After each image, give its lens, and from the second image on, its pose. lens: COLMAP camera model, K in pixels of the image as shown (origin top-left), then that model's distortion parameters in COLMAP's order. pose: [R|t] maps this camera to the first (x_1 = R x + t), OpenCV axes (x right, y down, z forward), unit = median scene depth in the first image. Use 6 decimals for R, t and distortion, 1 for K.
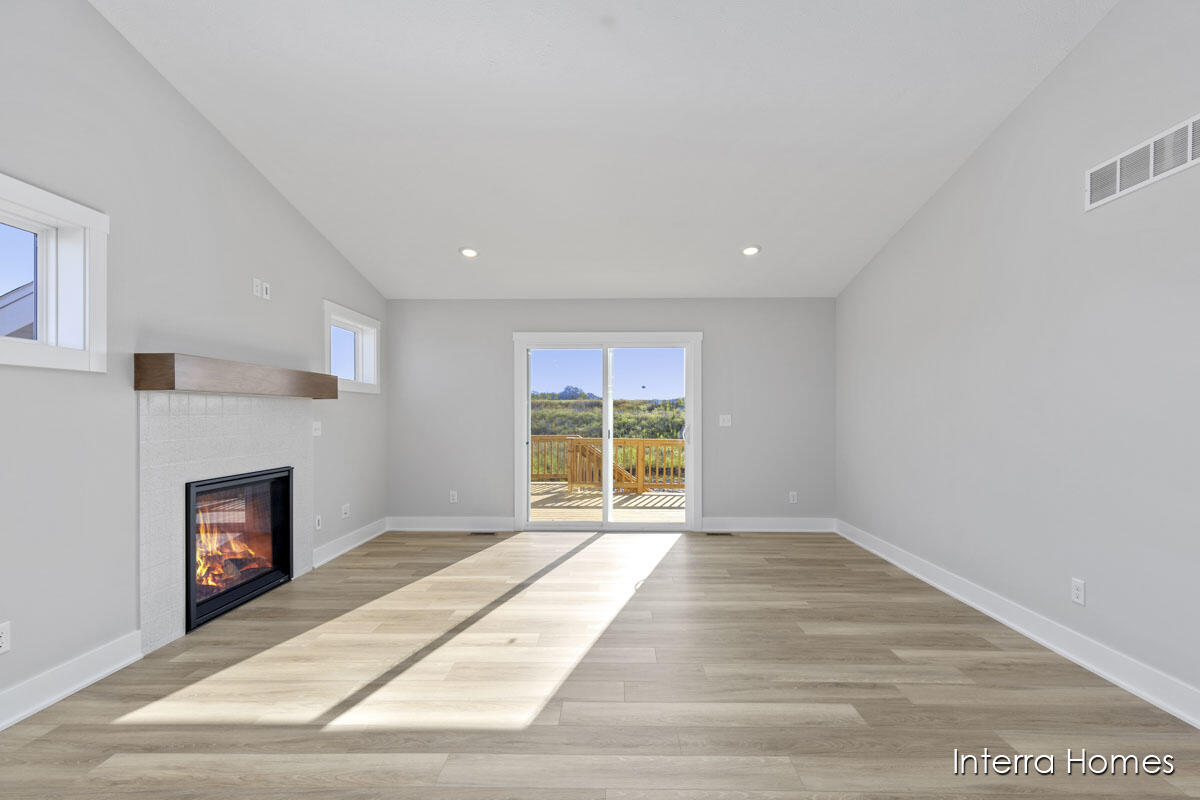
lens RADIAL K [[537.0, 0, 600.6], [0, 537.0, 394.4], [0, 0, 1]] dist [0.000197, -0.000011]
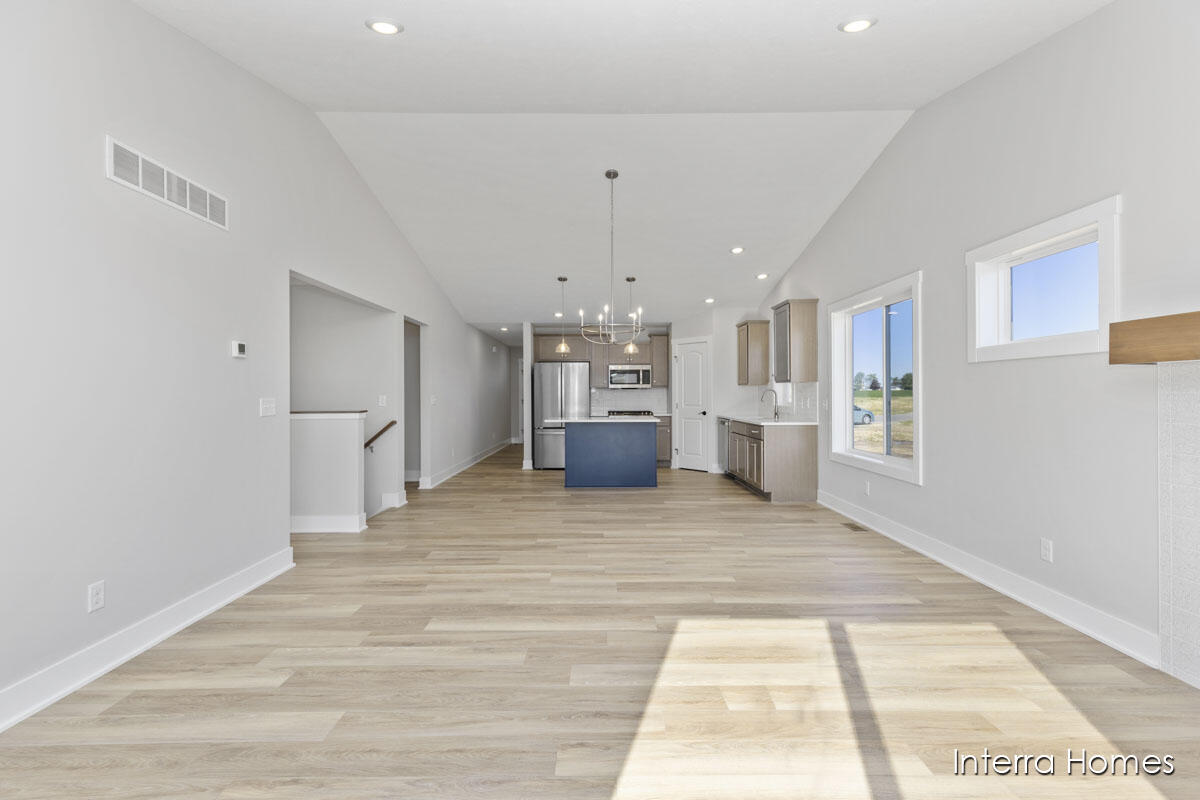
lens RADIAL K [[537.0, 0, 600.6], [0, 537.0, 394.4], [0, 0, 1]] dist [0.000197, -0.000011]
pose [[-0.999109, 0.004527, -0.041959, 0.097493], [0.006251, 0.999138, -0.041041, 0.079819], [0.041737, -0.041267, -0.998276, 2.015326]]
